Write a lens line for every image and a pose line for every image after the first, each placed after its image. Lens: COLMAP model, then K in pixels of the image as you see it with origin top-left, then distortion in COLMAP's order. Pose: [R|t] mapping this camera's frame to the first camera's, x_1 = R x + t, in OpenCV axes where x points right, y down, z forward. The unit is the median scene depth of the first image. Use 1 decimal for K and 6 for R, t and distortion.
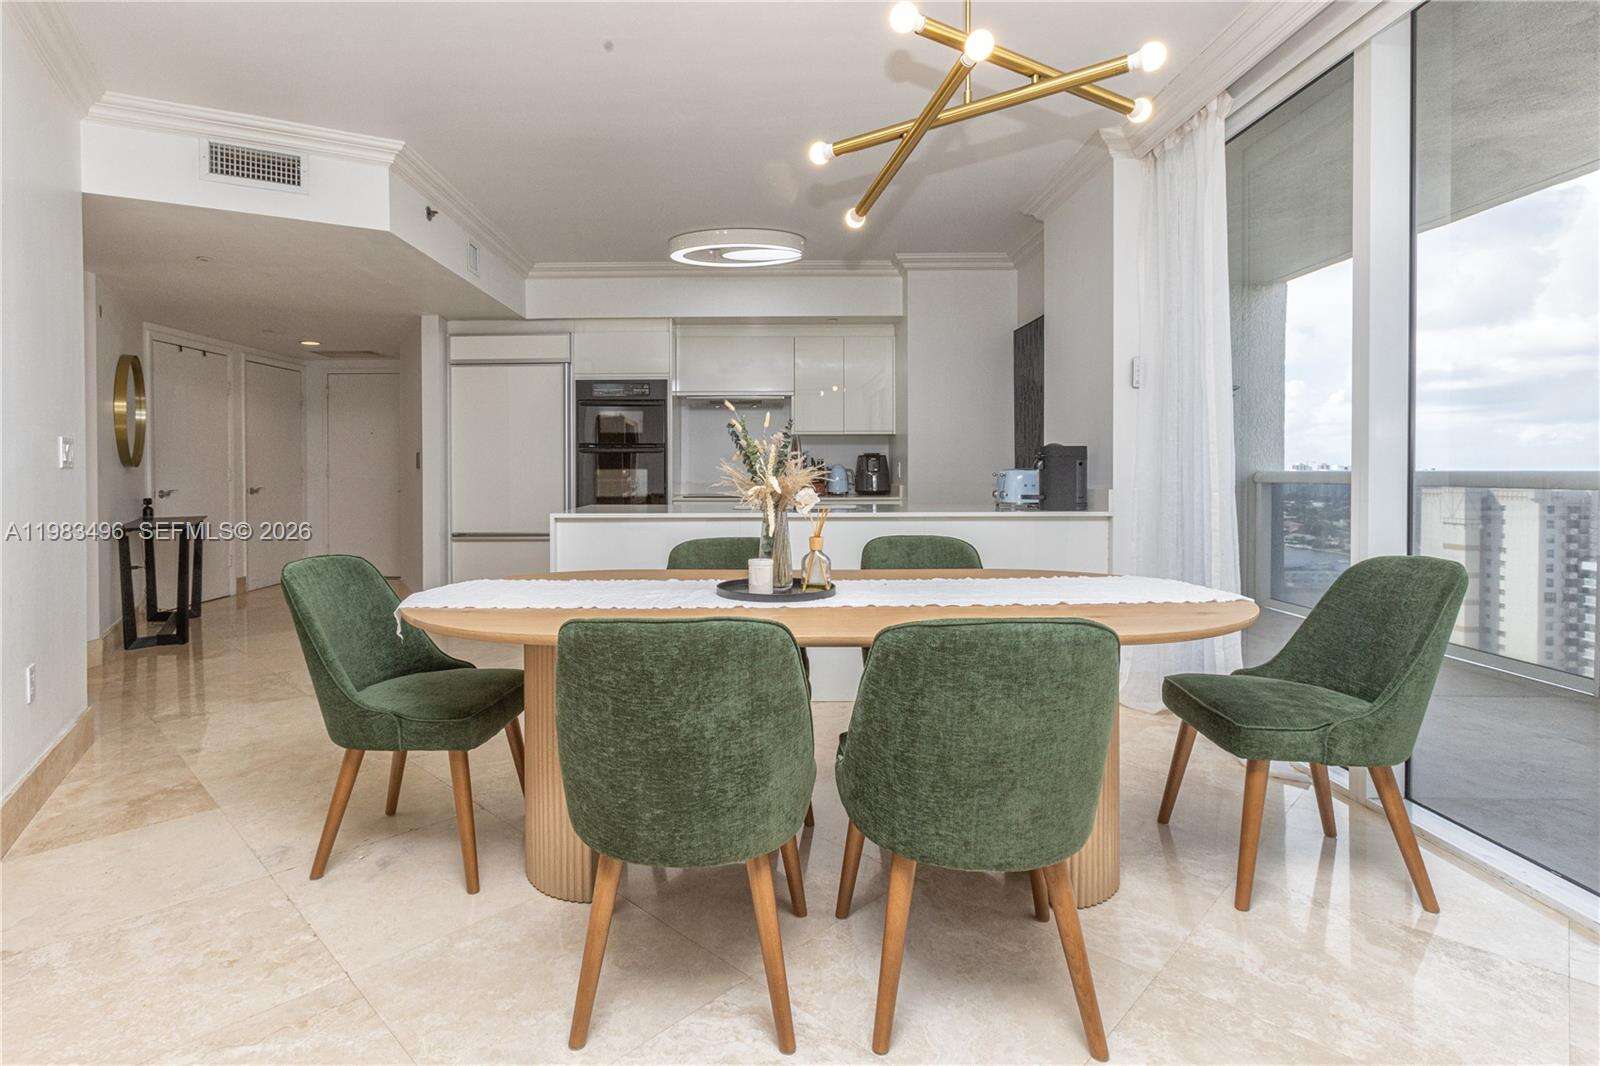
lens RADIAL K [[762.0, 0, 753.2], [0, 762.0, 472.9], [0, 0, 1]] dist [-0.005179, -0.000381]
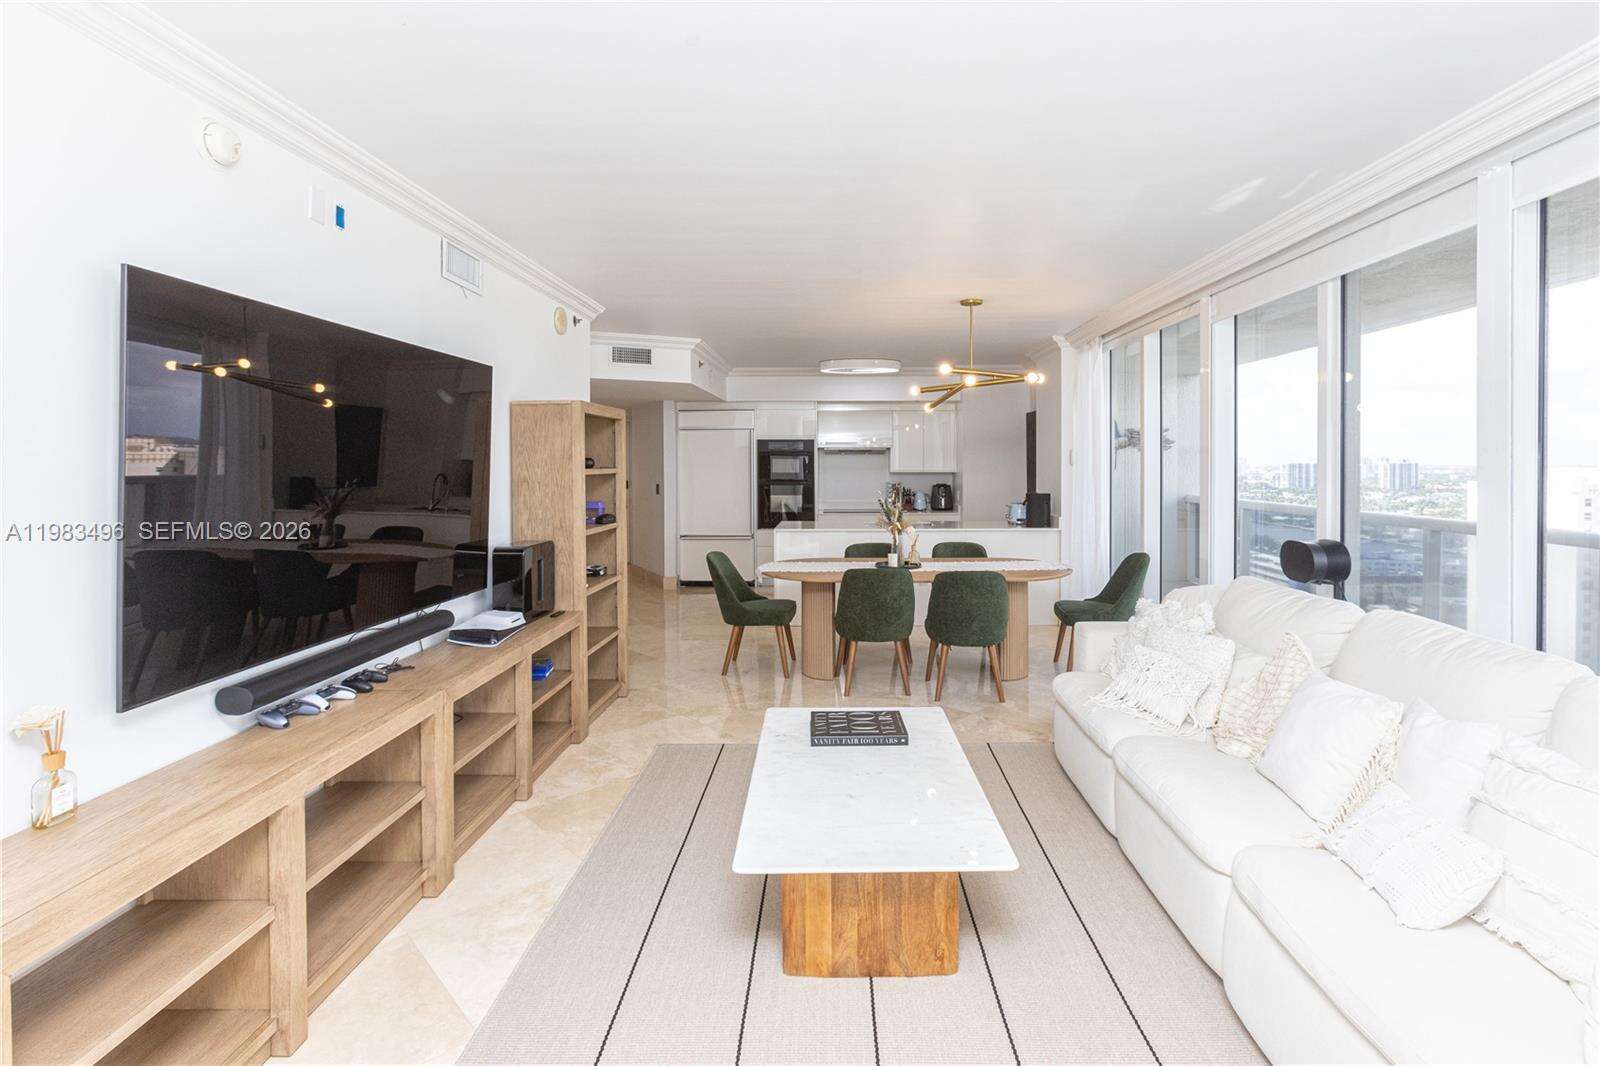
lens RADIAL K [[743.9, 0, 841.1], [0, 743.9, 470.9], [0, 0, 1]] dist [-0.001176, 0.000783]
pose [[0.999942, 0.001938, 0.010638, -0.074013], [-0.002036, 0.999956, 0.009198, -0.073093], [-0.010620, -0.009219, 0.999901, -0.583400]]
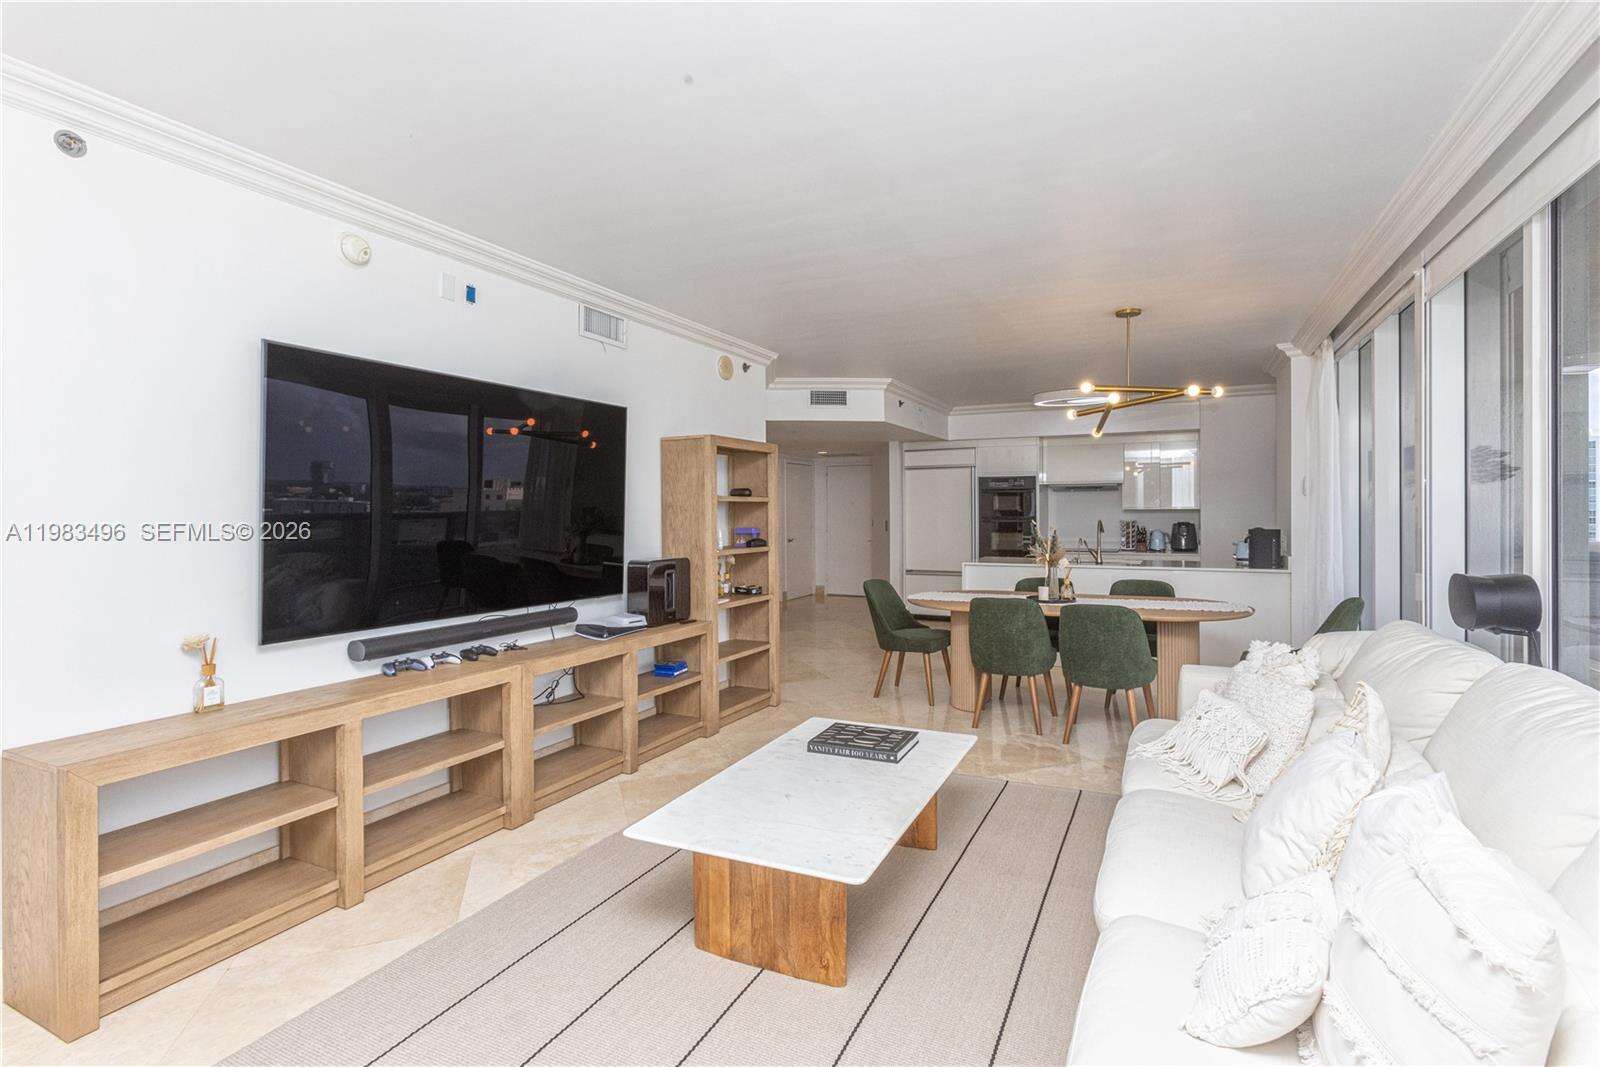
lens RADIAL K [[735.1, 0, 864.7], [0, 735.1, 512.3], [0, 0, 1]] dist [-0.002716, -0.000135]
pose [[0.921840, -0.000534, -0.387571, 0.152144], [0.000642, 1.000000, 0.000148, -0.048751], [0.387570, -0.000385, 0.921840, -0.537758]]
